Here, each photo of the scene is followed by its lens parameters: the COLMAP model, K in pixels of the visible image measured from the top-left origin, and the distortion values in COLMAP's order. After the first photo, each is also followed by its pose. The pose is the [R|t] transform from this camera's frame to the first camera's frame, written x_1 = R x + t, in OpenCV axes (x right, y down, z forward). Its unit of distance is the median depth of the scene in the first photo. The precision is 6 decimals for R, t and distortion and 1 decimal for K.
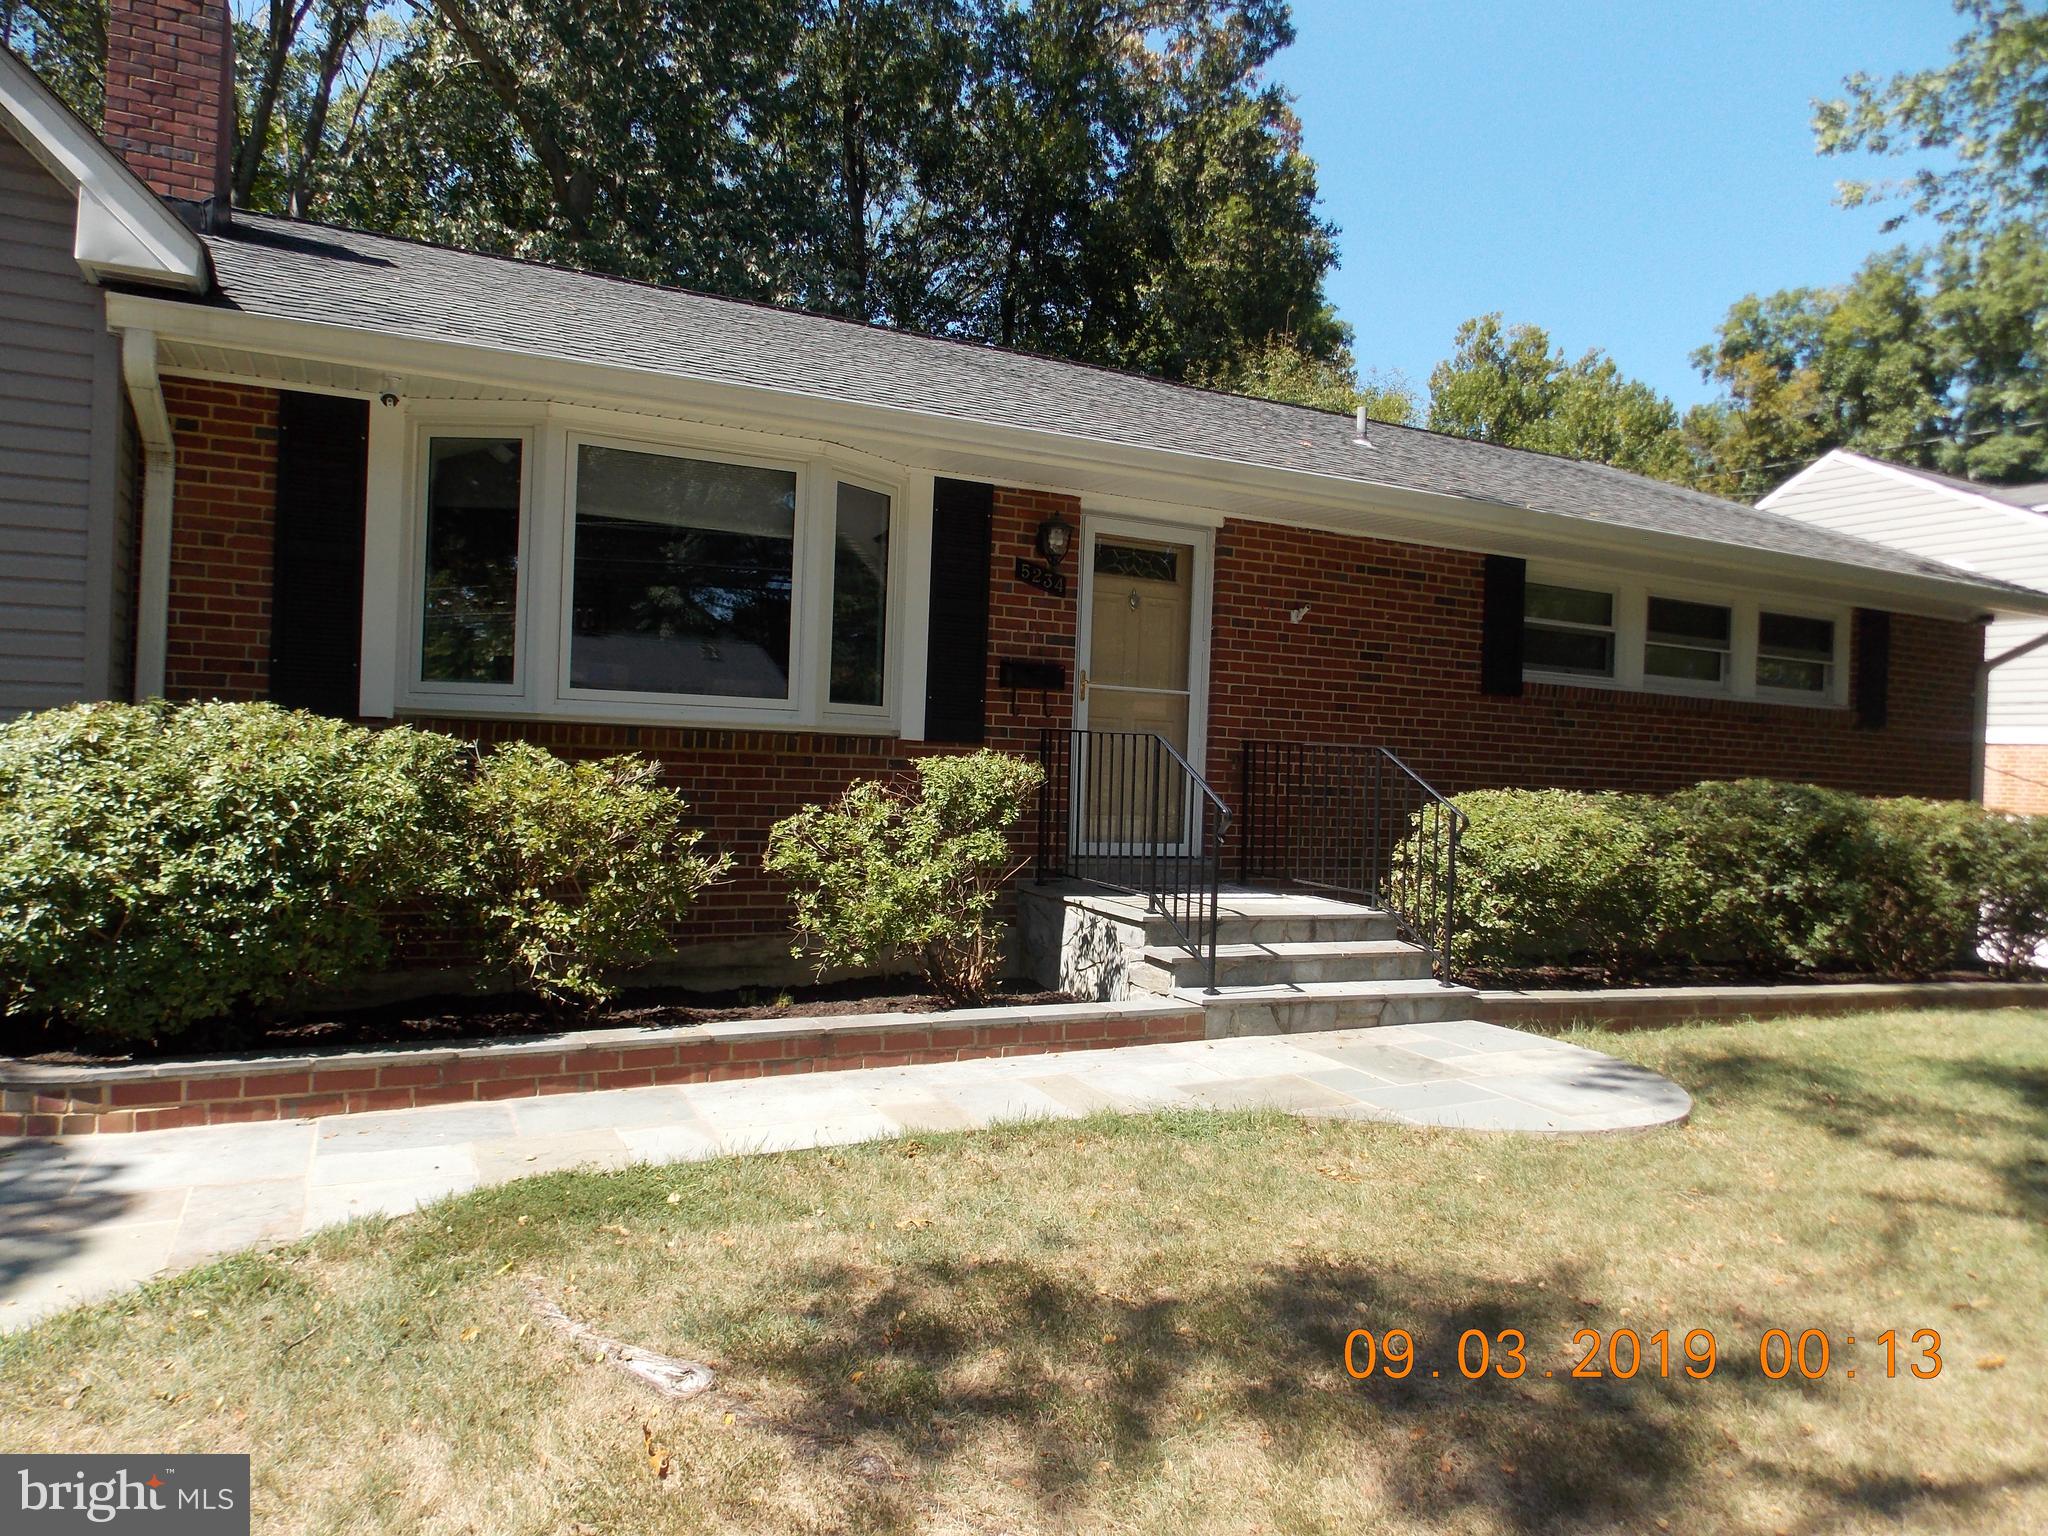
lens RADIAL K [[1361.5, 0, 1023.2], [0, 1361.5, 764.1], [0, 0, 1]] dist [0.005210, -0.006492]
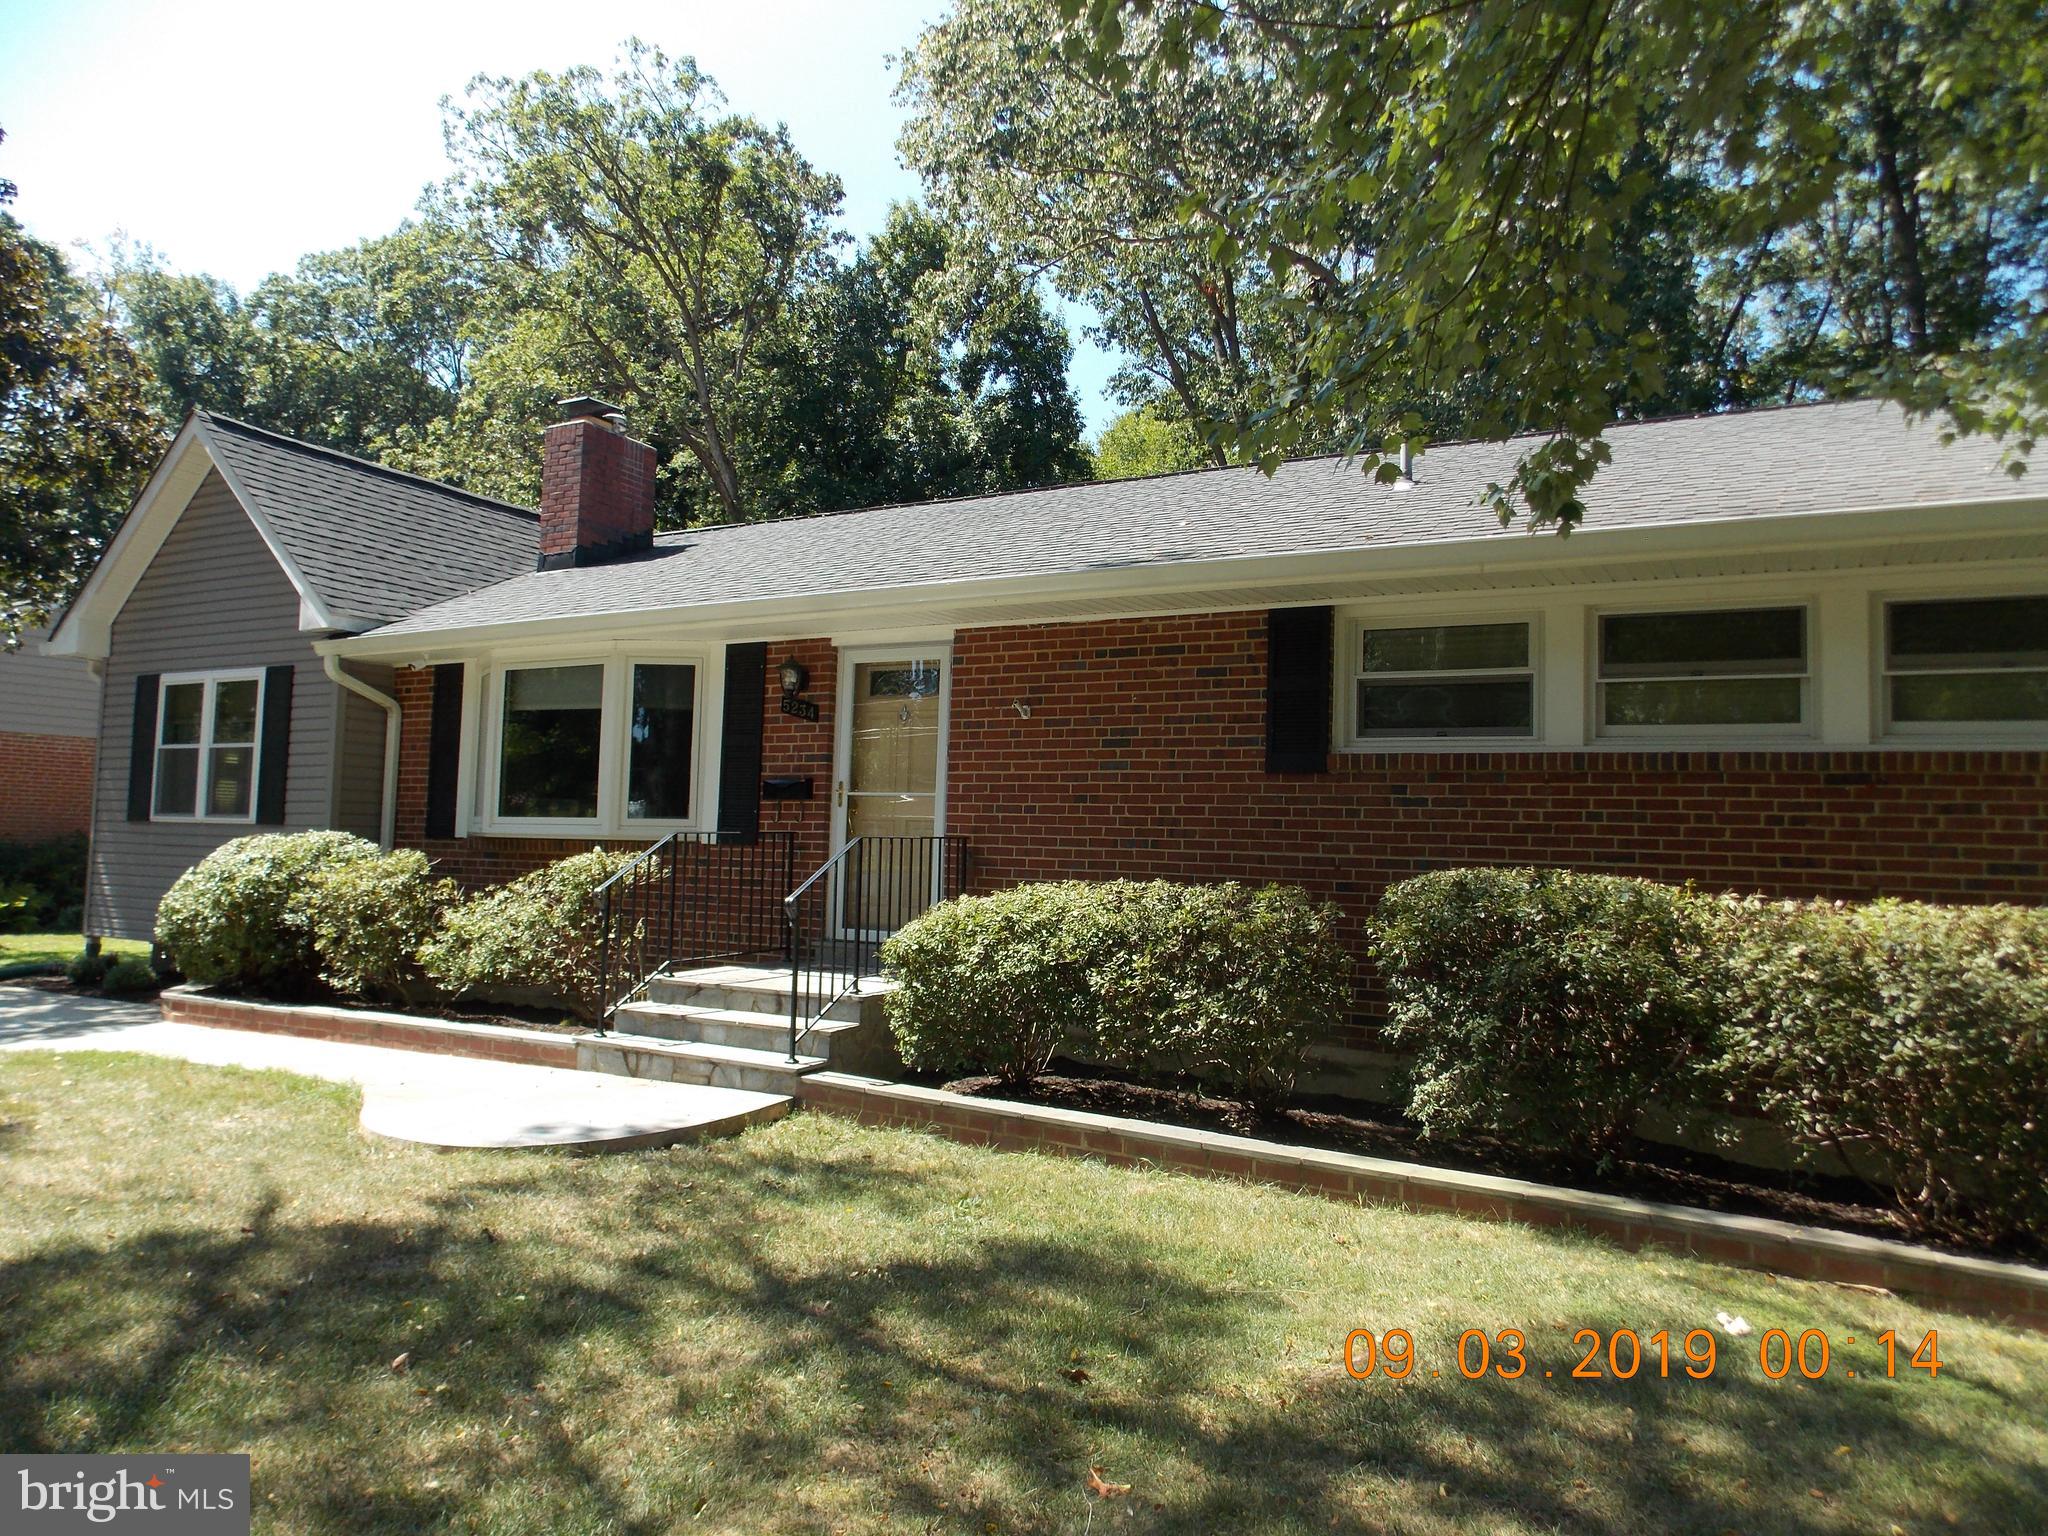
lens RADIAL K [[1361.5, 0, 1071.2], [0, 1361.5, 759.6], [0, 0, 1]] dist [0.005210, -0.006492]
pose [[0.578103, -0.084107, -0.811617, 1.311932], [-0.008469, 0.994001, -0.109040, 0.045973], [0.815920, 0.069910, 0.573923, 0.571310]]
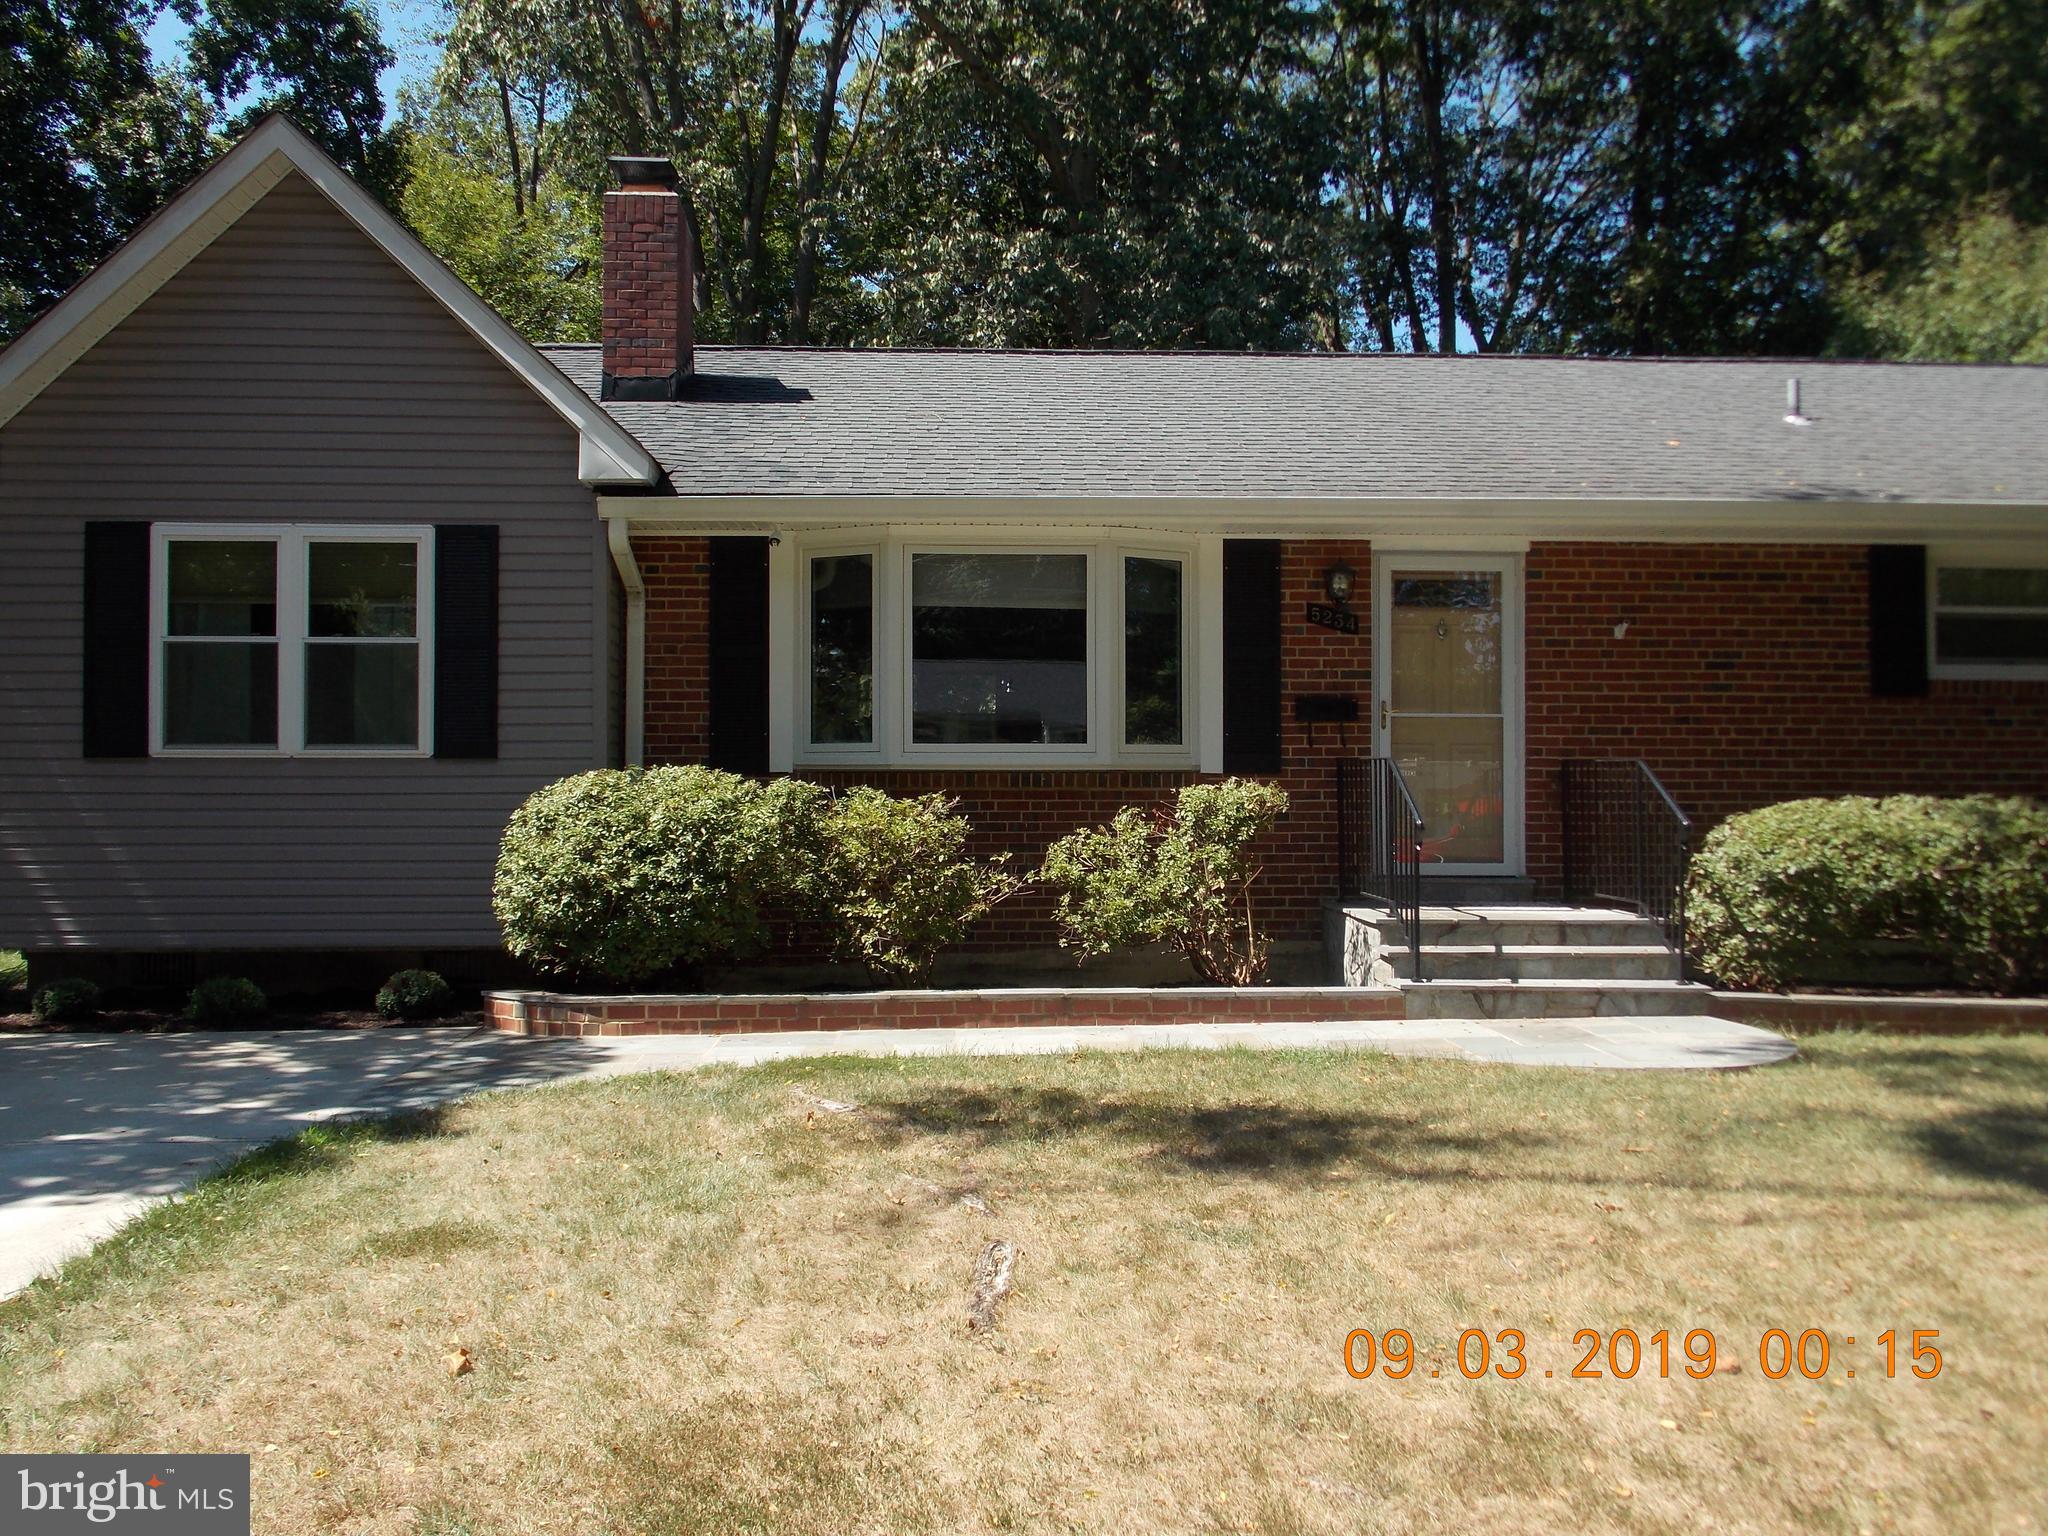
lens RADIAL K [[1937.3, 0, 1032.4], [0, 1937.3, 771.7], [0, 0, 1]] dist [0.011683, 0.000000]
pose [[0.918813, -0.043413, -0.392298, 0.451682], [0.033297, 0.998915, -0.032555, 0.031558], [0.393286, 0.016850, 0.919262, -0.587182]]
